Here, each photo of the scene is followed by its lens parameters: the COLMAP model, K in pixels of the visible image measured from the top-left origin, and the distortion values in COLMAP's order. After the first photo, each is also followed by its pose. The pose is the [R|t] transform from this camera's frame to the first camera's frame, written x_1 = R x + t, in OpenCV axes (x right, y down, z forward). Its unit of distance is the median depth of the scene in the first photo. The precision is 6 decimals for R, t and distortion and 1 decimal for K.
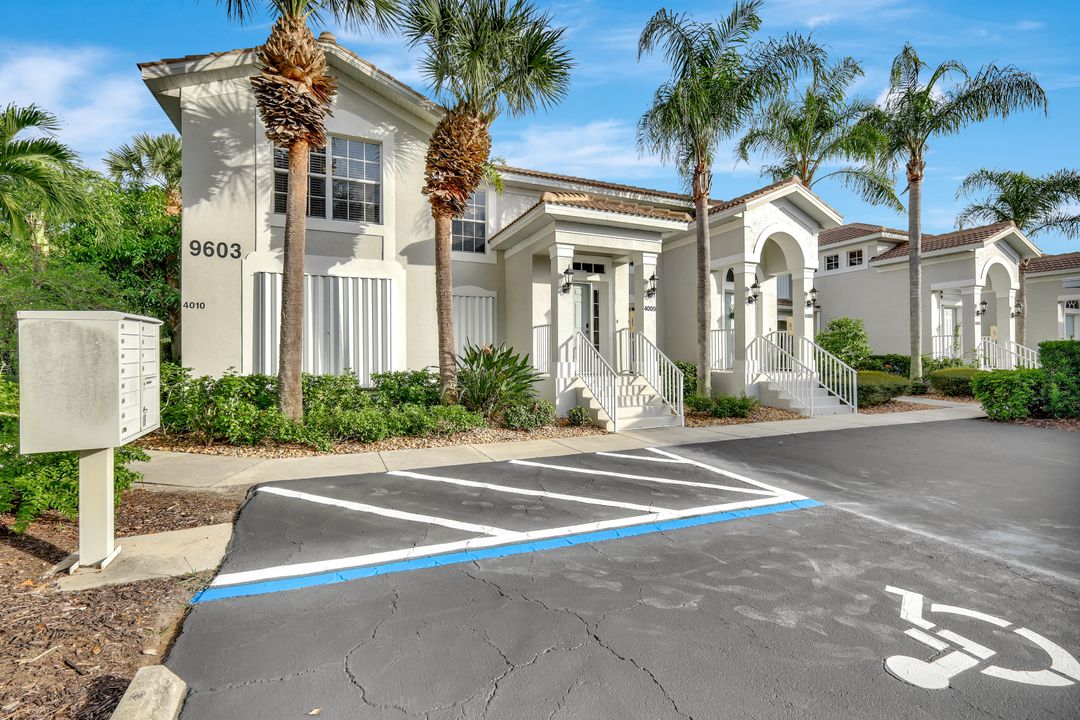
lens RADIAL K [[480.0, 0, 543.2], [0, 480.0, 354.0], [0, 0, 1]] dist [0.011136, -0.001984]
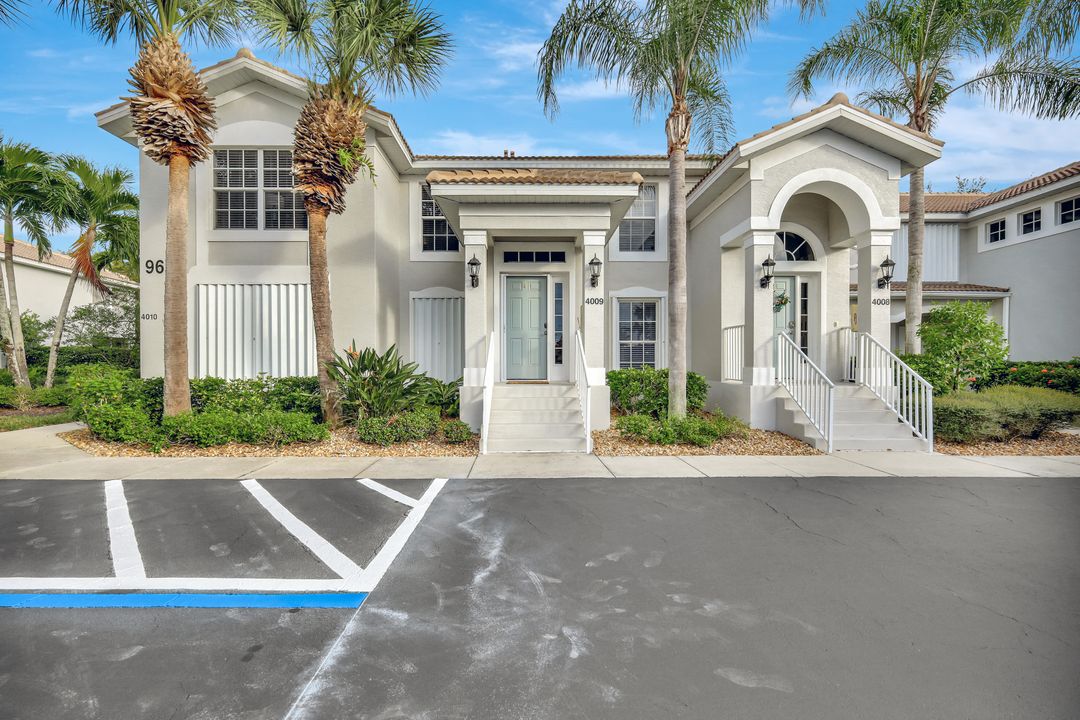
lens RADIAL K [[480.0, 0, 536.6], [0, 480.0, 368.0], [0, 0, 1]] dist [0.011136, -0.001984]
pose [[0.919909, 0.006242, -0.392081, 0.457755], [0.001686, 0.999801, 0.019872, -0.000274], [0.392127, -0.018941, 0.919716, 0.238925]]
